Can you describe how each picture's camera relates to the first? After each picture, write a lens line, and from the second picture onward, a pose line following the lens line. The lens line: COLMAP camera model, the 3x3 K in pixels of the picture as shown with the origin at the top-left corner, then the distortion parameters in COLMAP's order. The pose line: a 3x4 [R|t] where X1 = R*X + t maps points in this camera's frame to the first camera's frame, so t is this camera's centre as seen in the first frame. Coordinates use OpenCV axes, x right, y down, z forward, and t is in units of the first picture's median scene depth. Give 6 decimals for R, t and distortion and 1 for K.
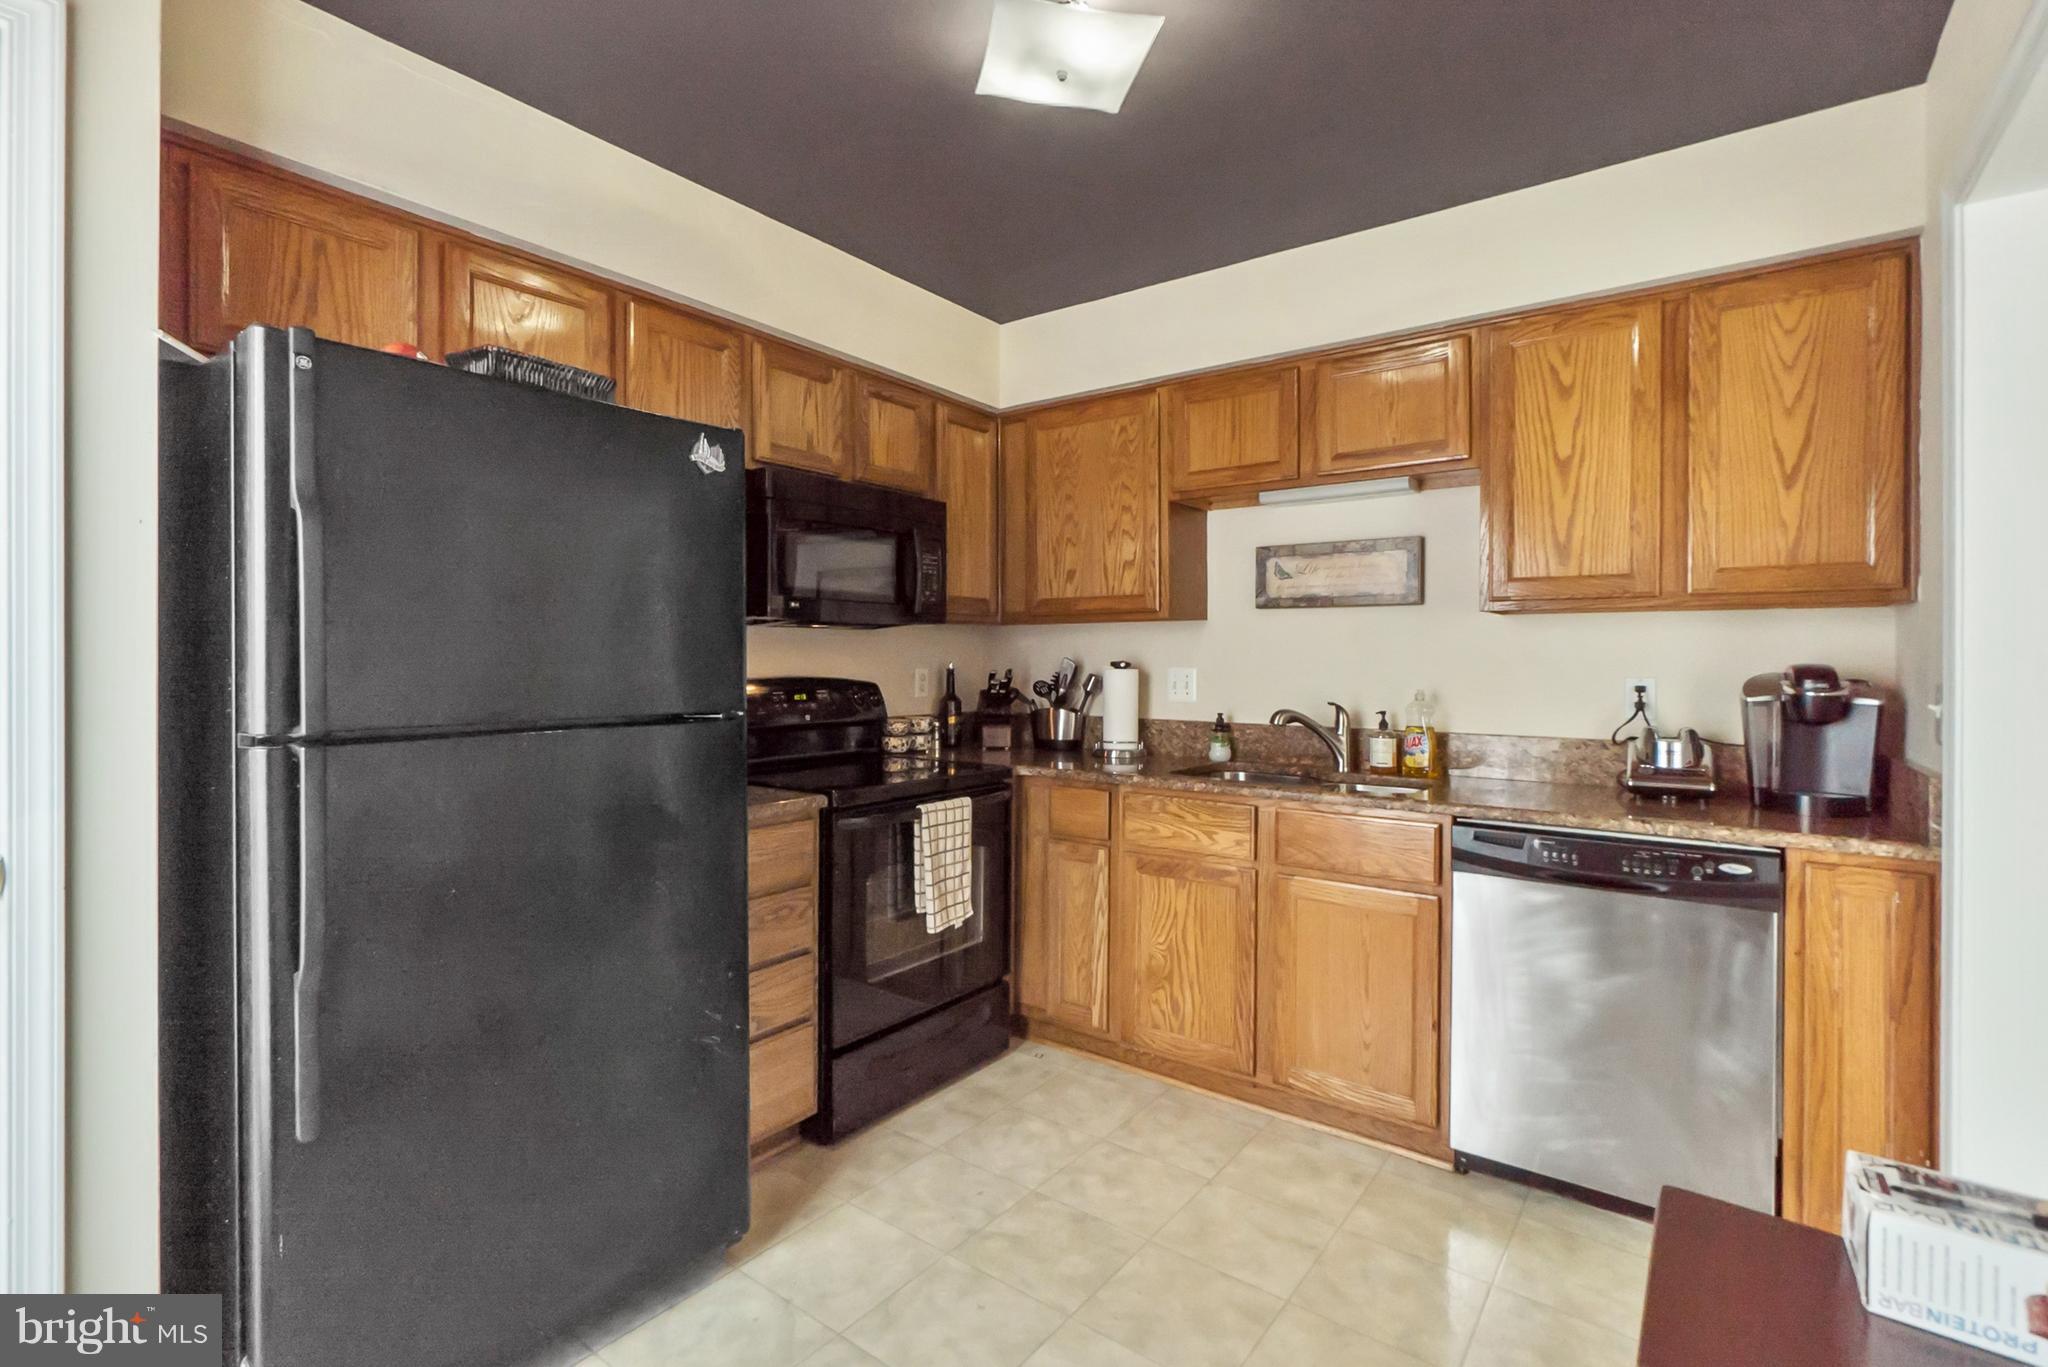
lens RADIAL K [[958.1, 0, 1037.3], [0, 958.1, 665.1], [0, 0, 1]] dist [-0.001393, 0.000223]
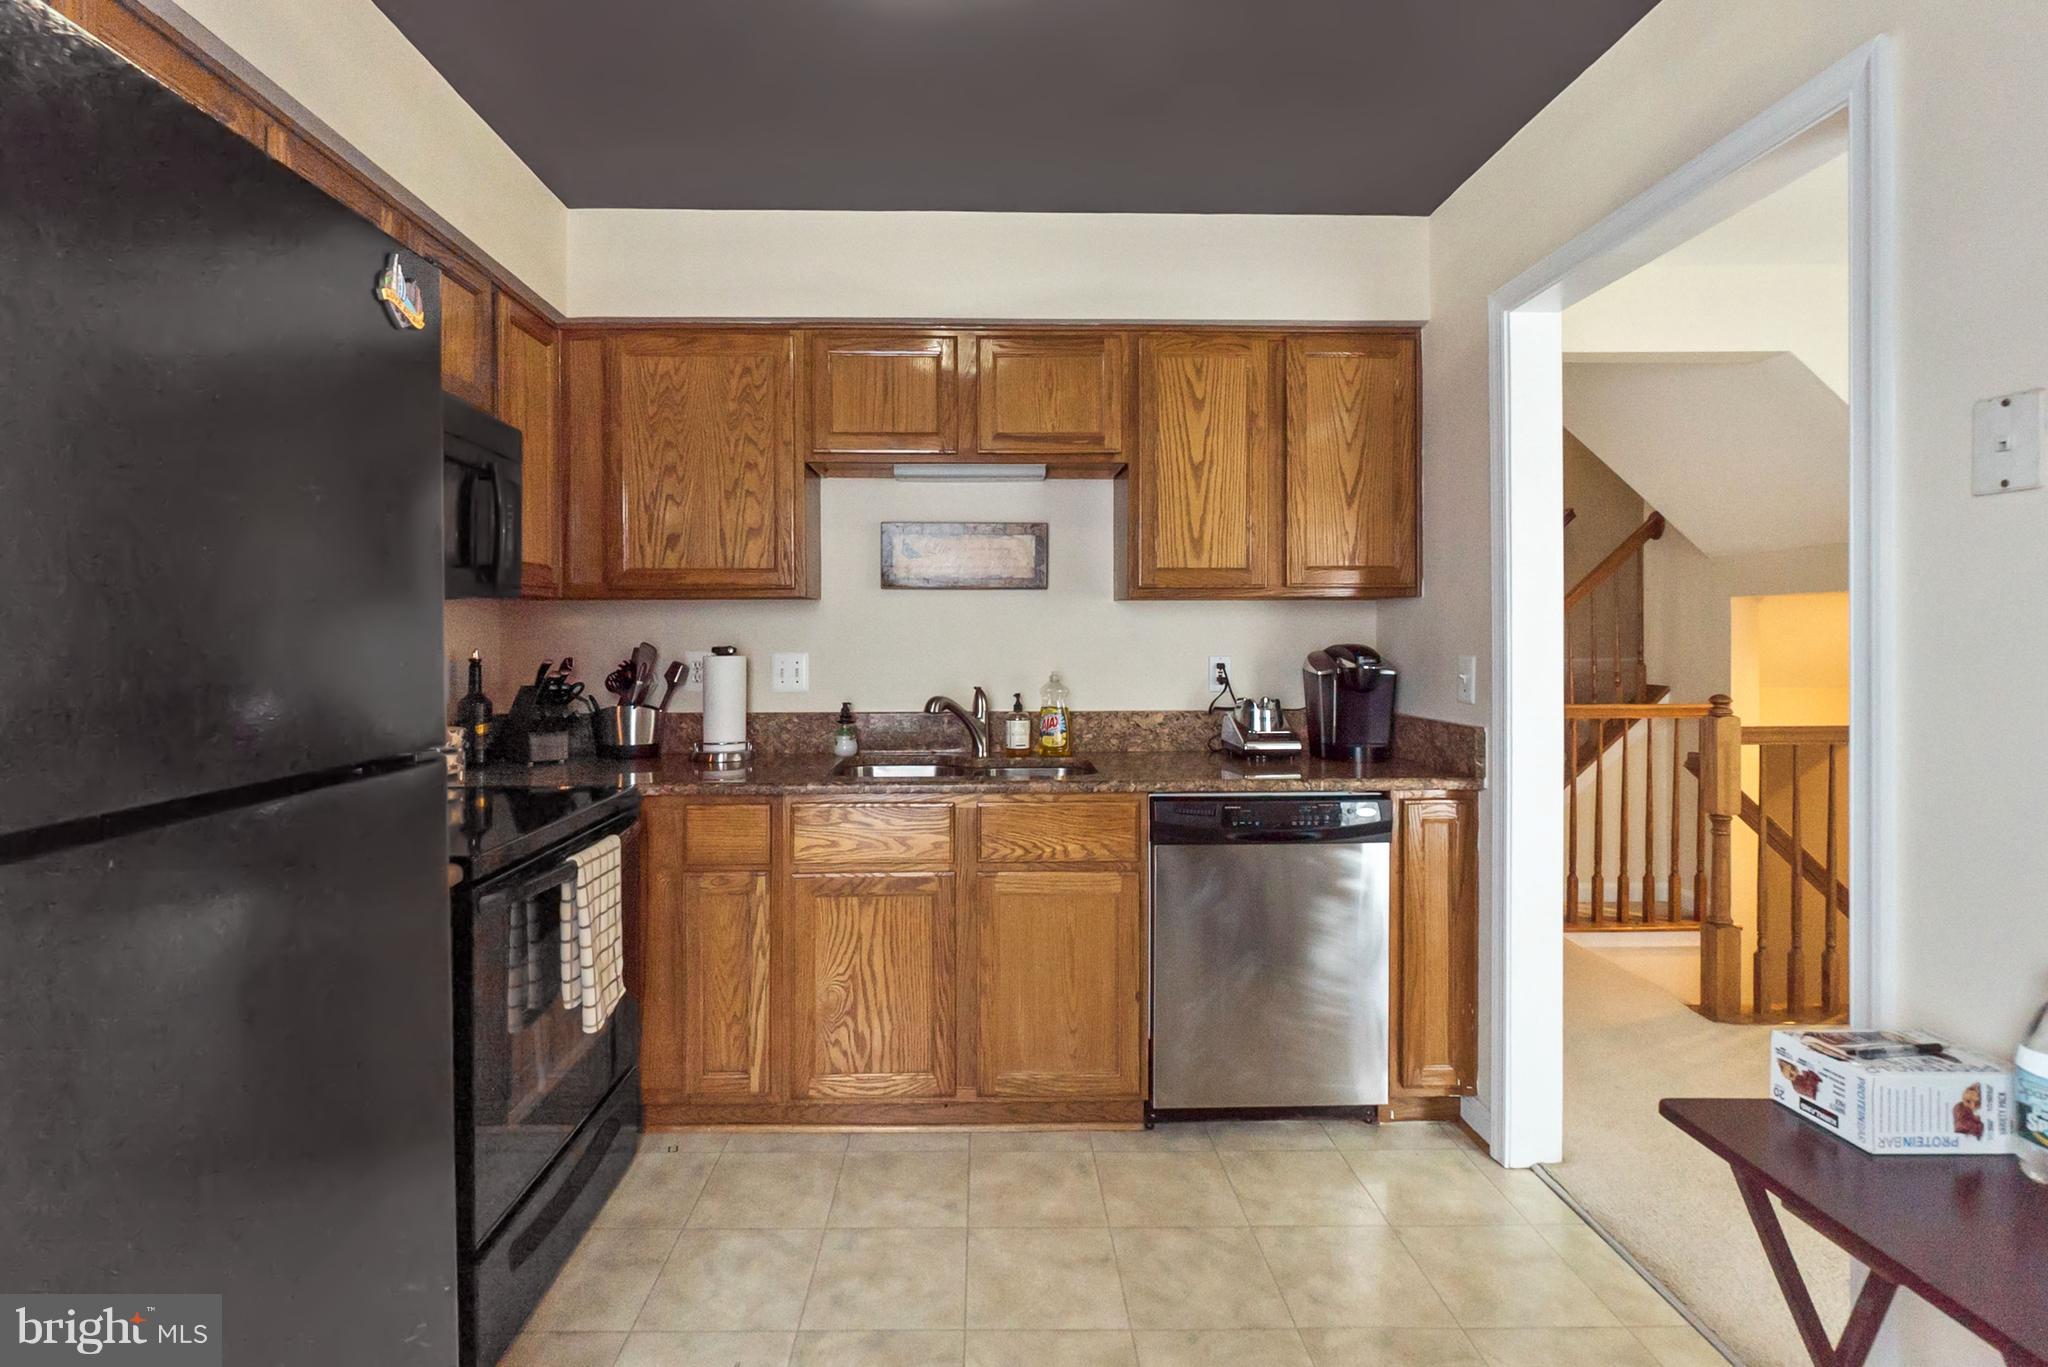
lens RADIAL K [[940.3, 0, 1015.2], [0, 940.3, 639.7], [0, 0, 1]] dist [-0.008002, 0.000495]
pose [[0.789600, -0.007163, 0.613580, -0.274753], [0.008888, 0.999960, 0.000236, -0.009926], [-0.613557, 0.005268, 0.789633, 0.242007]]
